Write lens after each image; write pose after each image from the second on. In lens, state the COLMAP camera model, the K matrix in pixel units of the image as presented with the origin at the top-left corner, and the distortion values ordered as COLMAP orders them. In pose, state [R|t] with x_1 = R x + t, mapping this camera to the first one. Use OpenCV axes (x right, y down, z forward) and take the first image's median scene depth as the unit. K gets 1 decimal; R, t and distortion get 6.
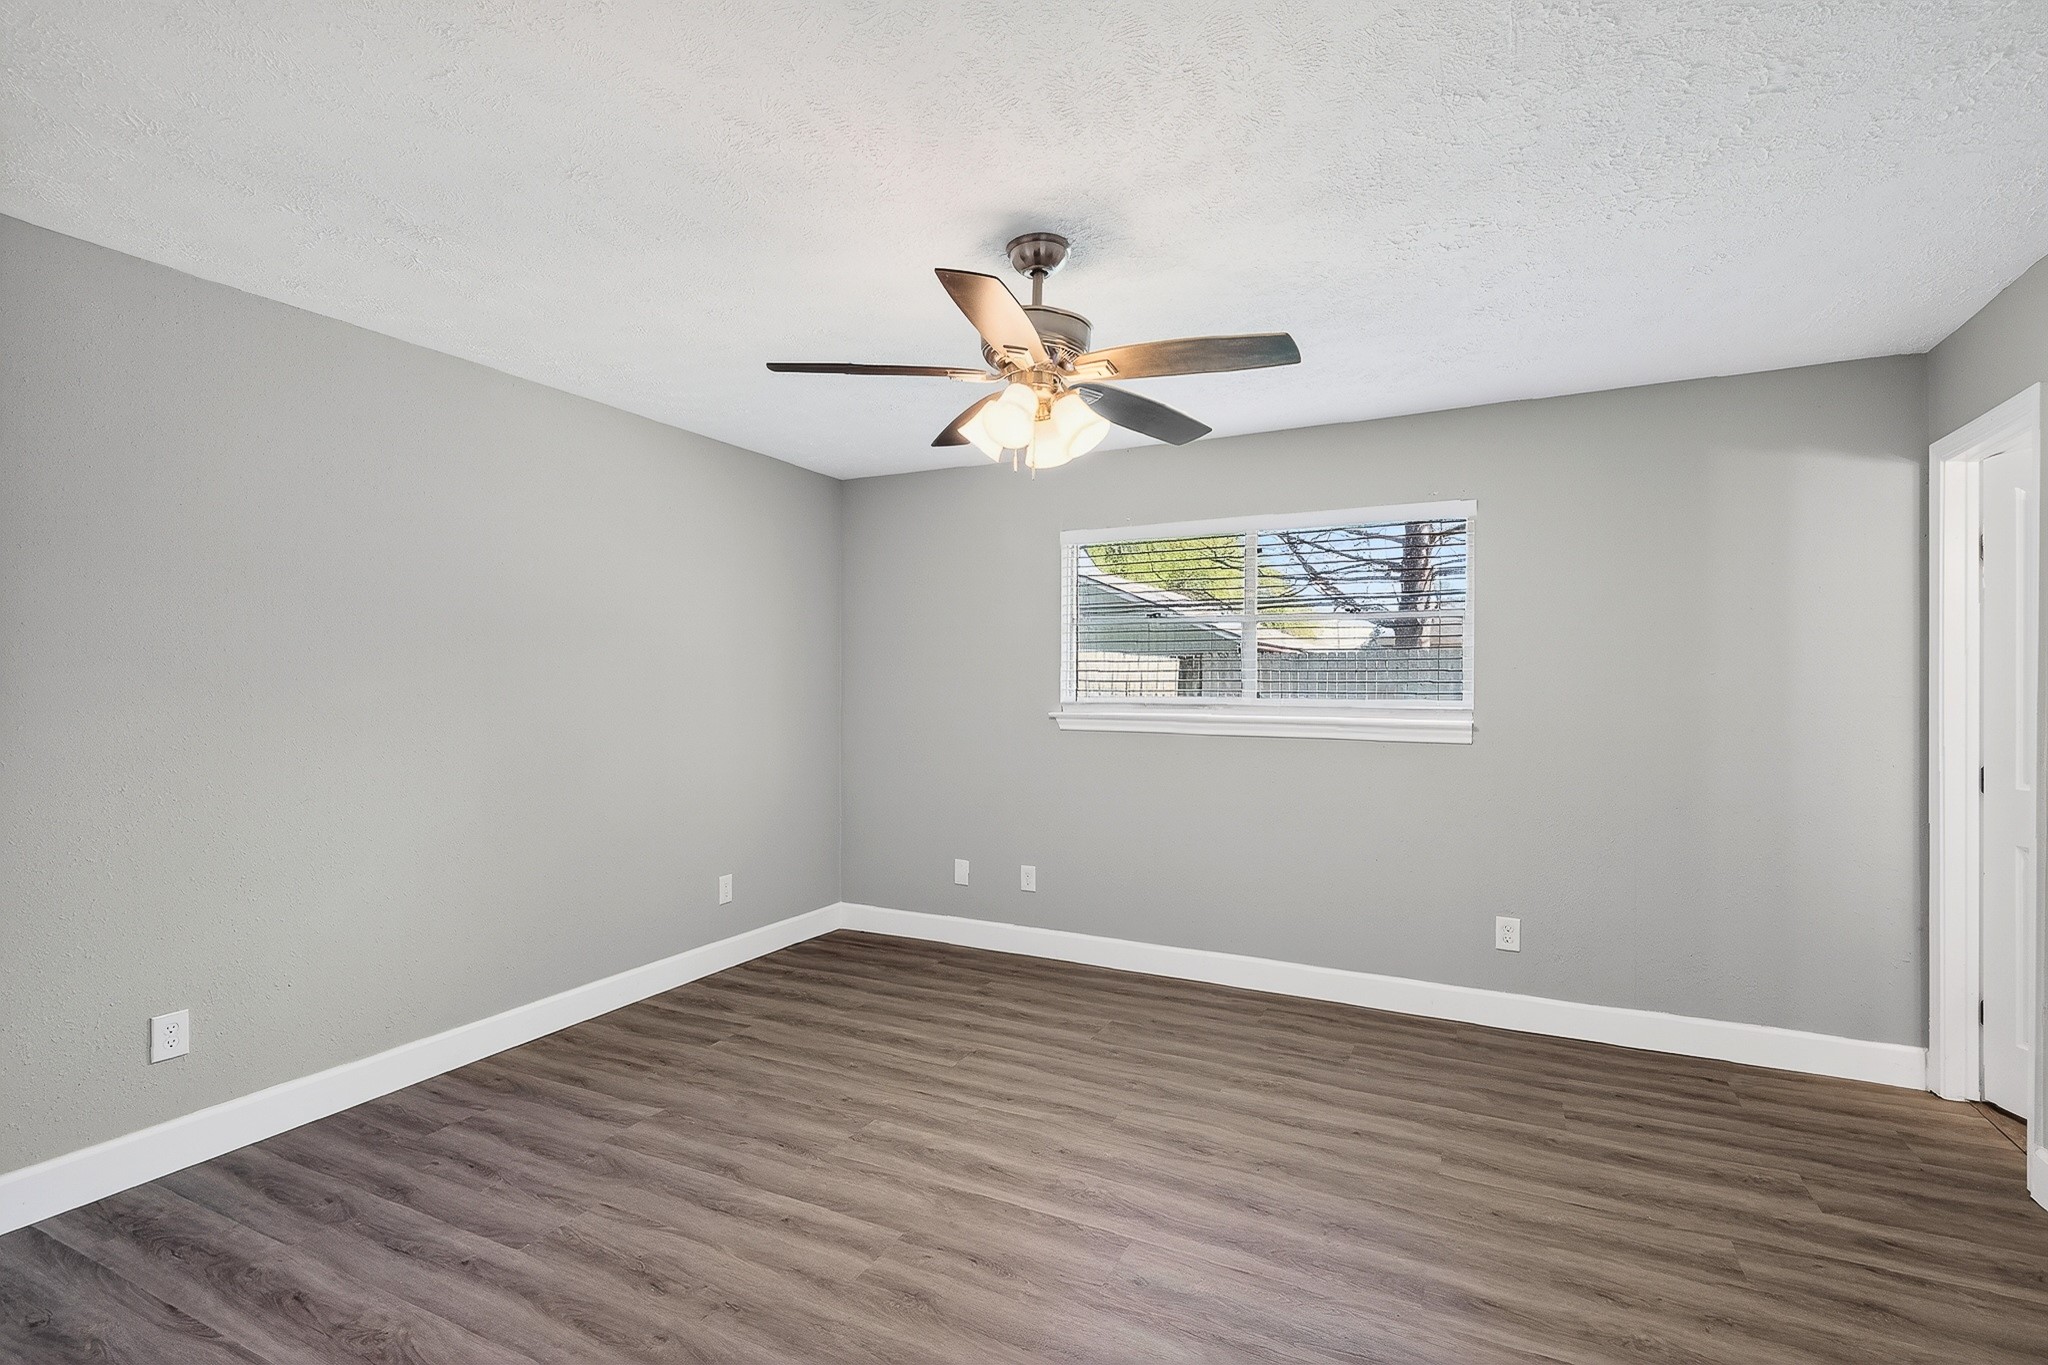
lens RADIAL K [[961.0, 0, 1034.0], [0, 961.0, 678.4], [0, 0, 1]] dist [0.040291, -0.019904]
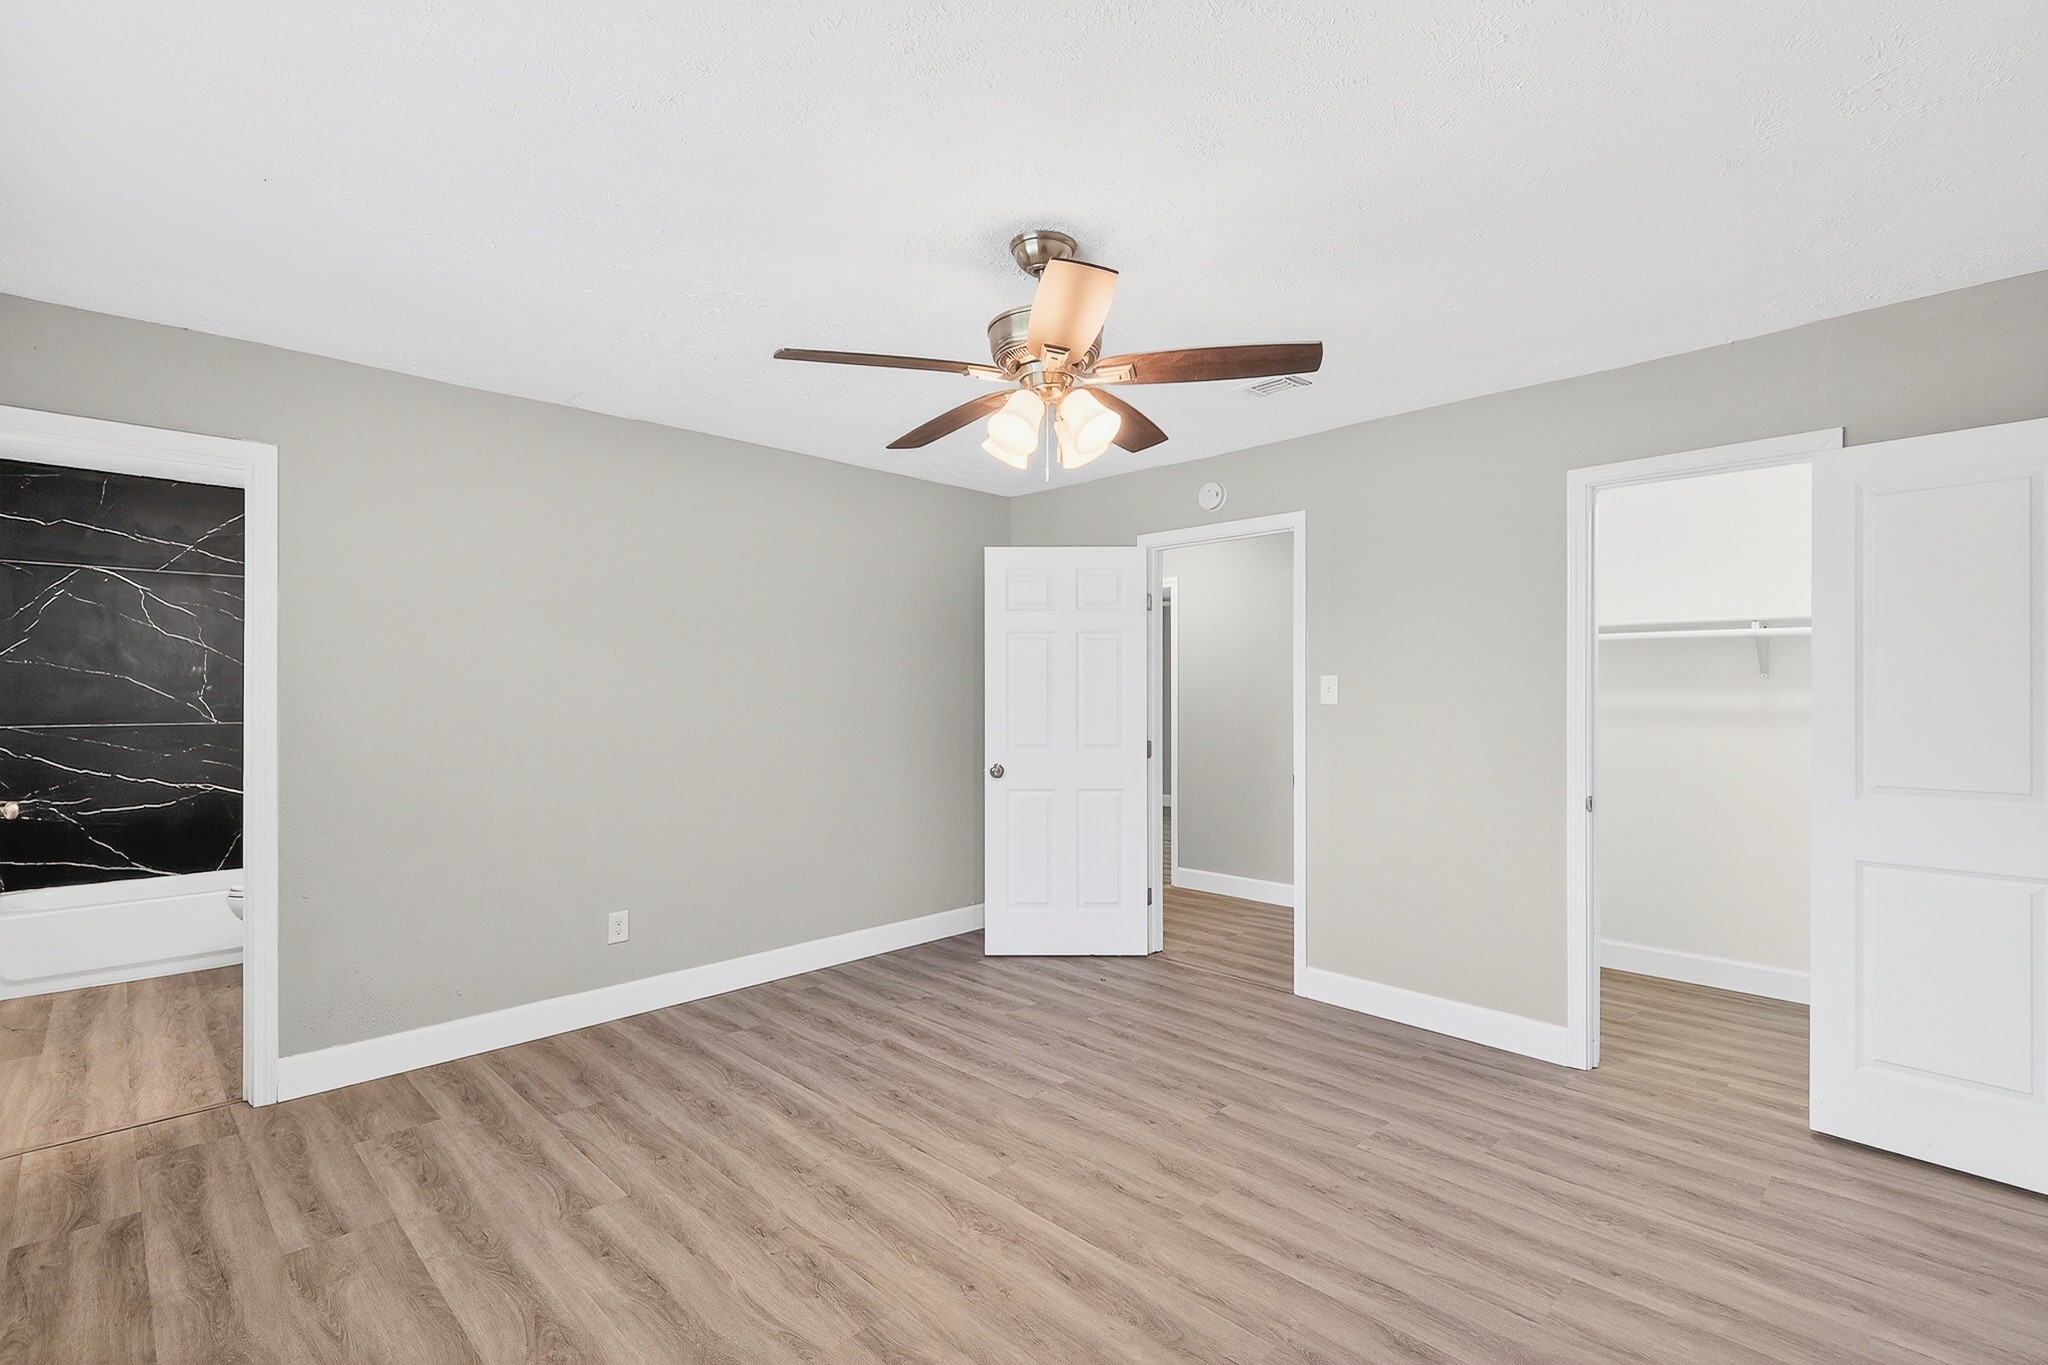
lens RADIAL K [[961.0, 0, 1034.0], [0, 961.0, 678.4], [0, 0, 1]] dist [0.040291, -0.019904]
pose [[-0.945544, 0.001427, 0.325491, -0.312279], [-0.003843, 0.999872, -0.015549, 0.003965], [-0.325472, -0.015953, -0.945417, 1.947675]]
